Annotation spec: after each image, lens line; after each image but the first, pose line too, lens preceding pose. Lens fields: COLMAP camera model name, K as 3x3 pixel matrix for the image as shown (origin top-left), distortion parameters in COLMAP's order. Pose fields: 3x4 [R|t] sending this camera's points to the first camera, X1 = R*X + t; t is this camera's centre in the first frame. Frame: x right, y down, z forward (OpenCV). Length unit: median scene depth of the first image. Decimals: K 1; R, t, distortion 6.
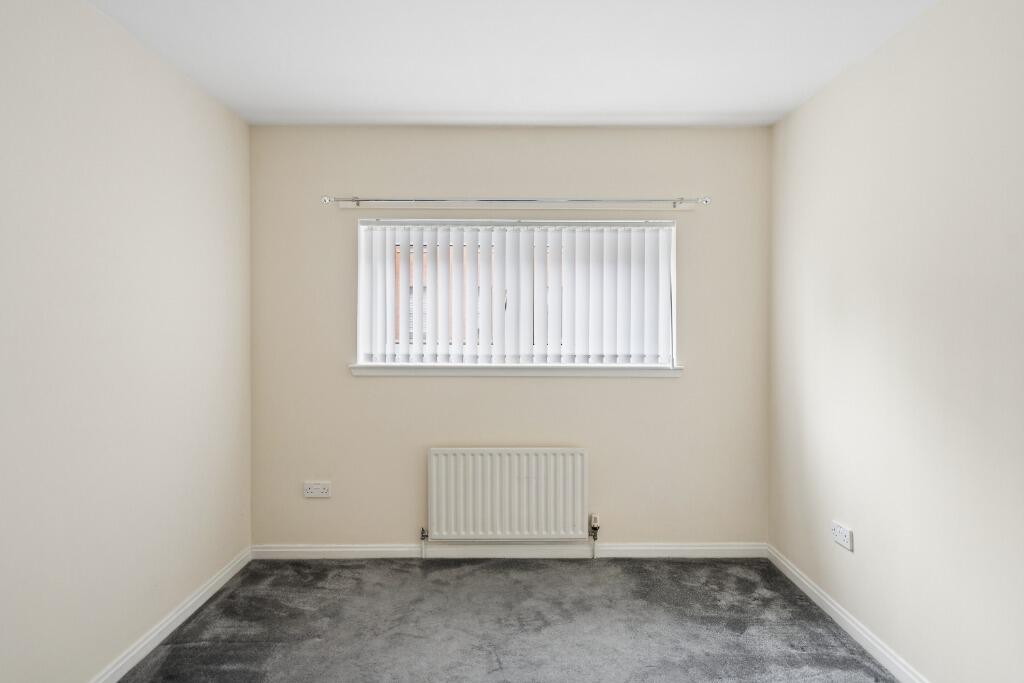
lens RADIAL K [[520.4, 0, 511.7], [0, 520.4, 346.6], [0, 0, 1]] dist [0.005322, -0.002123]
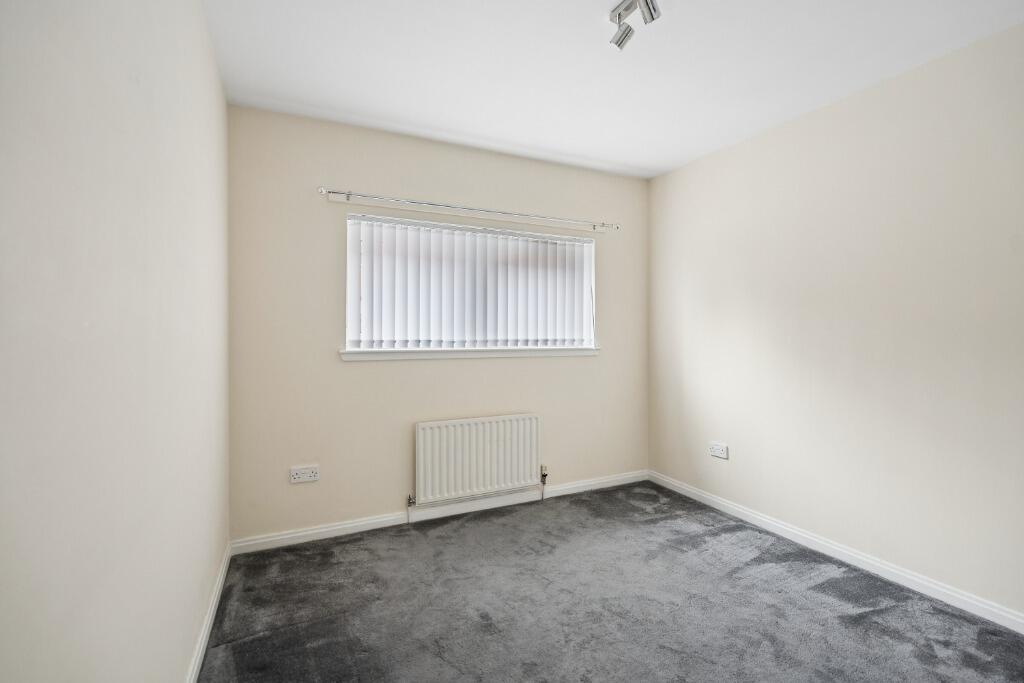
lens RADIAL K [[471.7, 0, 514.4], [0, 471.7, 333.2], [0, 0, 1]] dist [-0.003276, 0.000804]
pose [[0.899421, -0.002803, 0.437074, -0.414188], [0.002612, 0.999996, 0.001040, -0.001069], [-0.437075, 0.000206, 0.899425, -0.009118]]
